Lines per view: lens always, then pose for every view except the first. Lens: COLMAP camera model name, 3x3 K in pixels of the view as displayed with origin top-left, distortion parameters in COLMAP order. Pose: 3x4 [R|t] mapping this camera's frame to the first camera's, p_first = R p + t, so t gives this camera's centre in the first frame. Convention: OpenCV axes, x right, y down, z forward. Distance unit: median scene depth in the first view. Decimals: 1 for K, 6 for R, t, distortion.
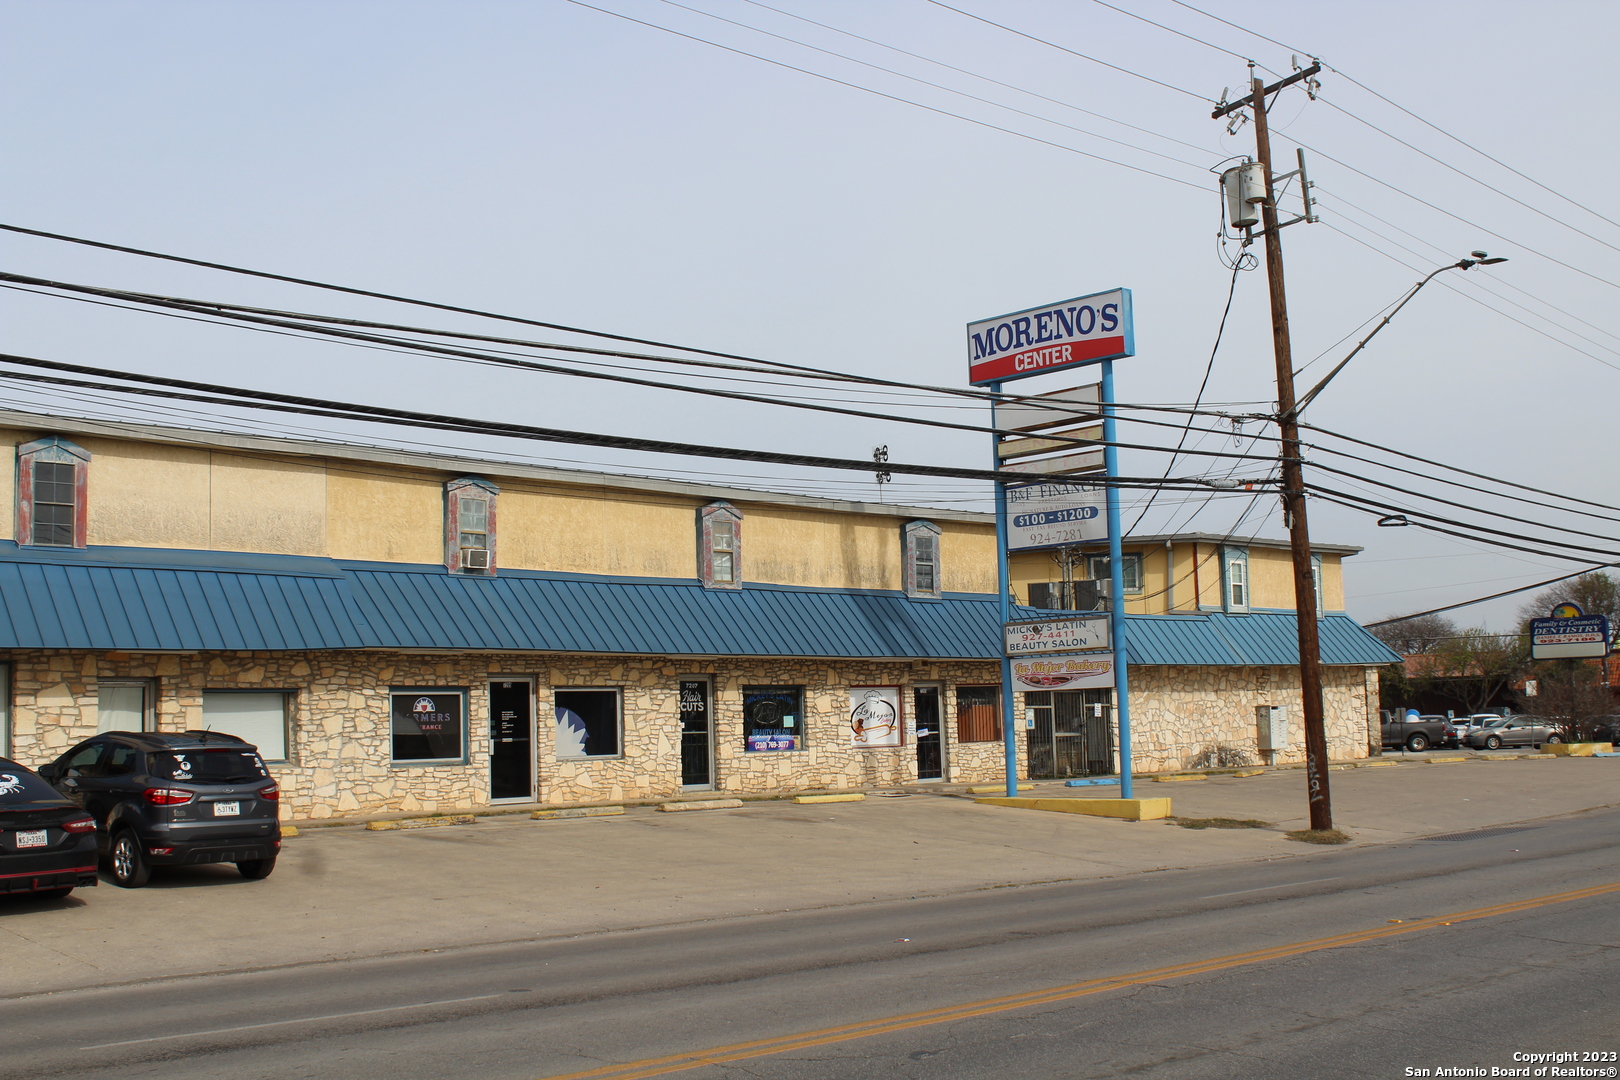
lens RADIAL K [[1854.0, 0, 810.0], [0, 1854.0, 540.0], [0, 0, 1]] dist [-0.093519, 0.184182]
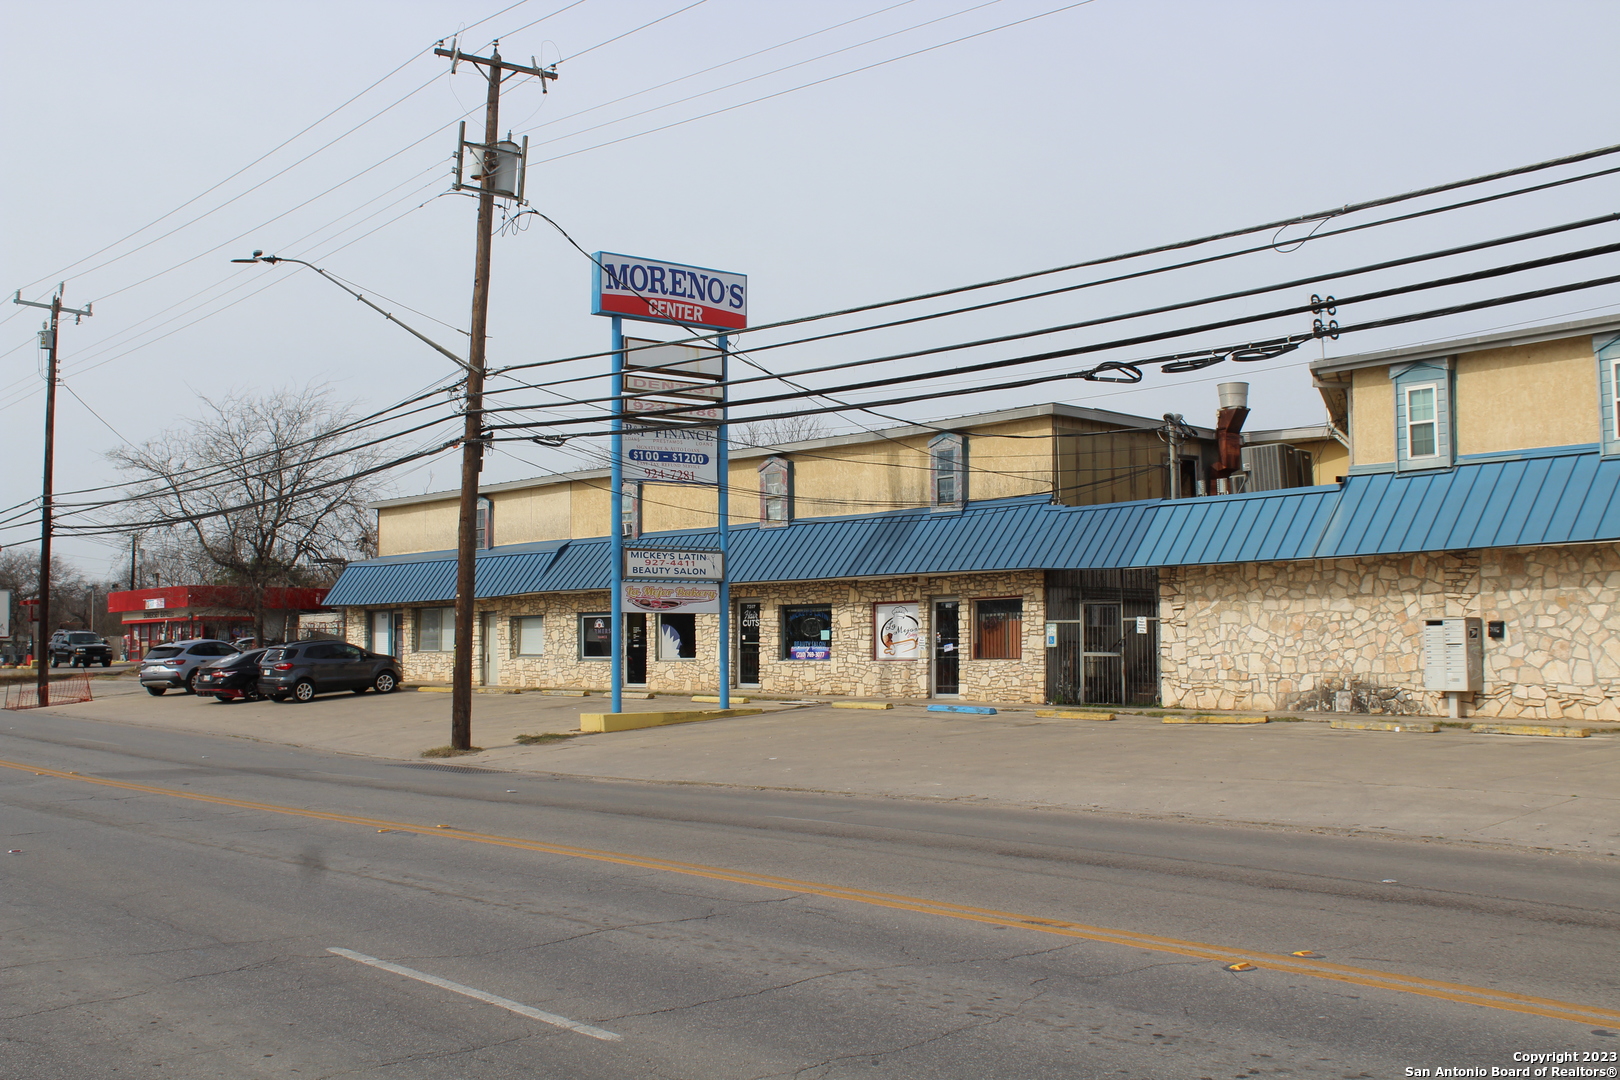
lens RADIAL K [[1854.0, 0, 810.0], [0, 1854.0, 540.0], [0, 0, 1]] dist [-0.093519, 0.184182]
pose [[-0.128003, -0.024164, -0.991479, 1.102824], [0.116263, 0.992445, -0.039198, 0.080529], [0.984936, -0.120290, -0.124227, 1.103777]]
